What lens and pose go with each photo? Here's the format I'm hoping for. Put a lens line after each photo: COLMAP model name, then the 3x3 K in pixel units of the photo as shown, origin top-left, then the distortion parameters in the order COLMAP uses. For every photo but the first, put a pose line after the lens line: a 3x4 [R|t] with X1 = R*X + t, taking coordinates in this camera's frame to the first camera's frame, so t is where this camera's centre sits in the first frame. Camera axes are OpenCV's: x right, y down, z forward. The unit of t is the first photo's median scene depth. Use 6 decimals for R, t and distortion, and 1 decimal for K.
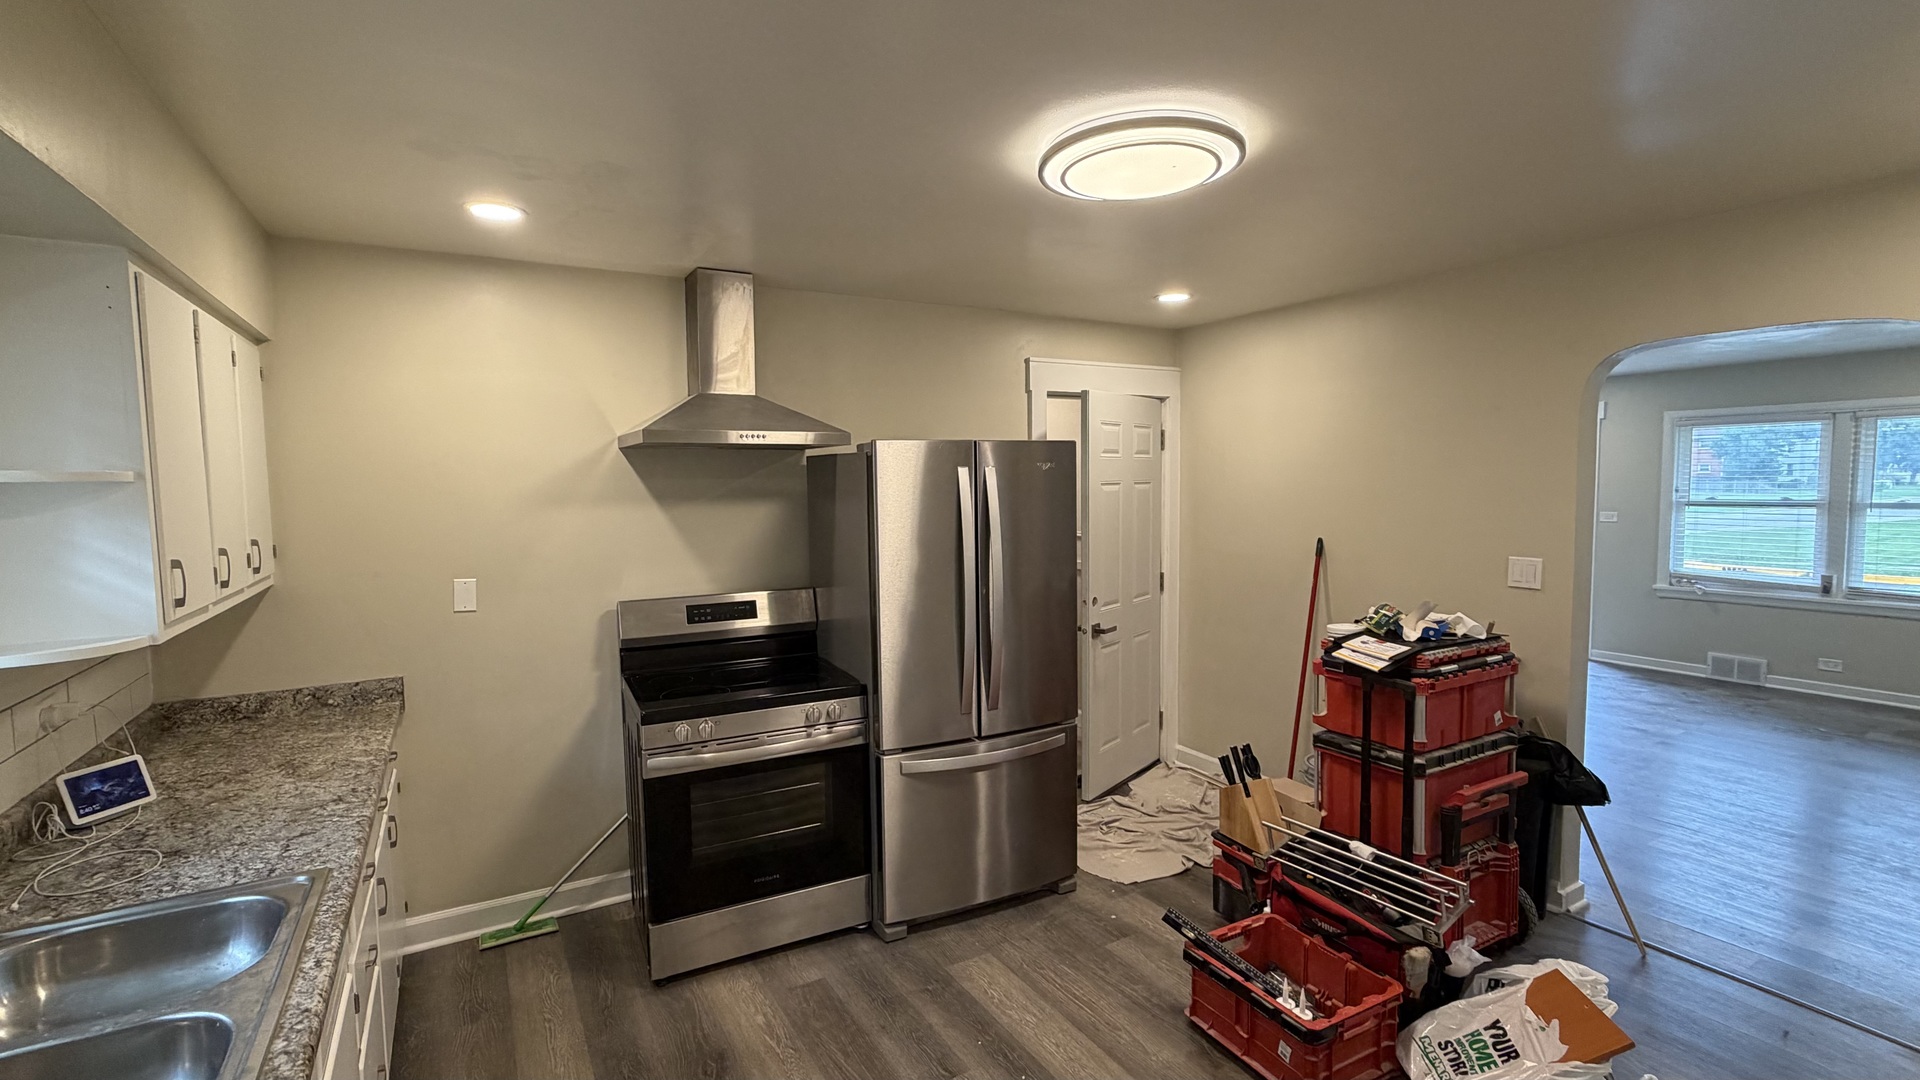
lens RADIAL K [[853.1, 0, 960.0], [0, 853.1, 540.0], [0, 0, 1]] dist [-0.003334, 0.000583]
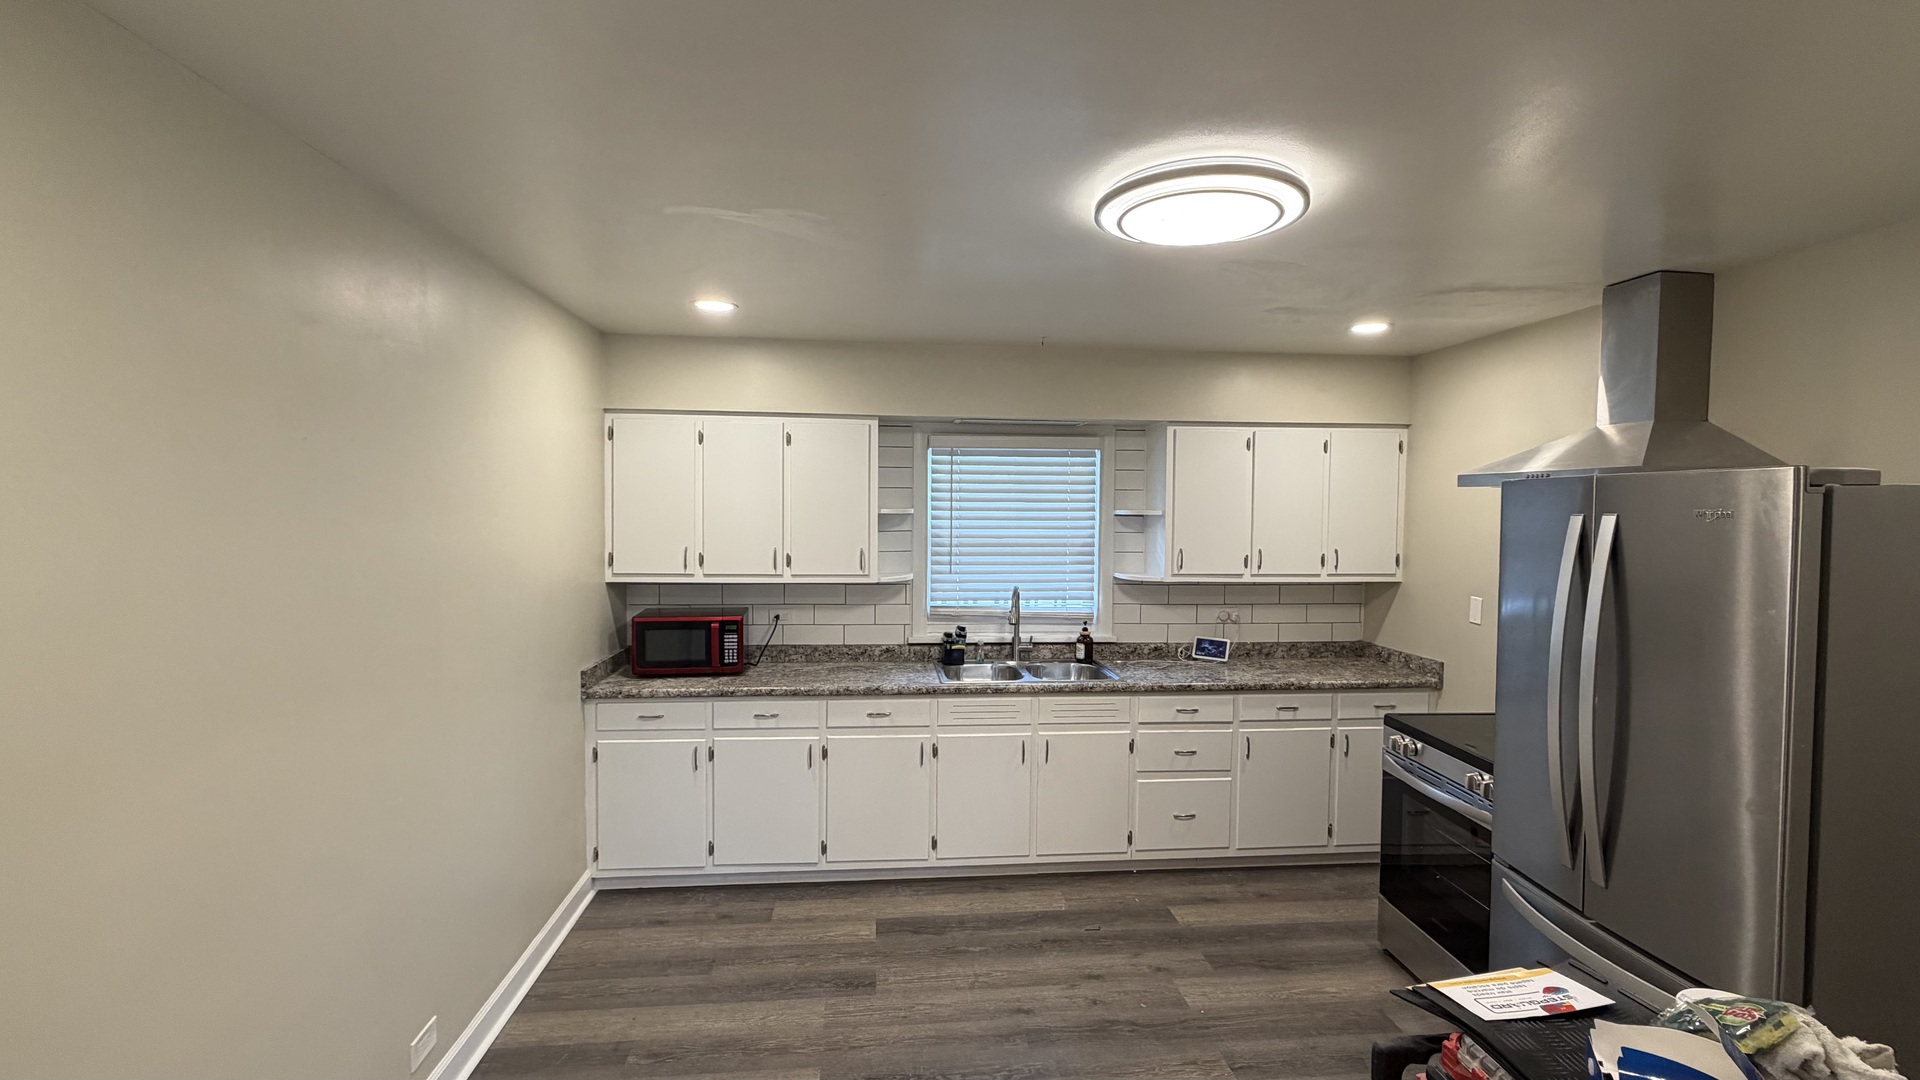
lens RADIAL K [[853.1, 0, 960.0], [0, 853.1, 540.0], [0, 0, 1]] dist [-0.003334, 0.000583]
pose [[-0.418890, 0.046187, -0.906862, 0.920767], [-0.066343, 0.994480, 0.081294, -0.094826], [0.905610, 0.094217, -0.413513, 0.894436]]
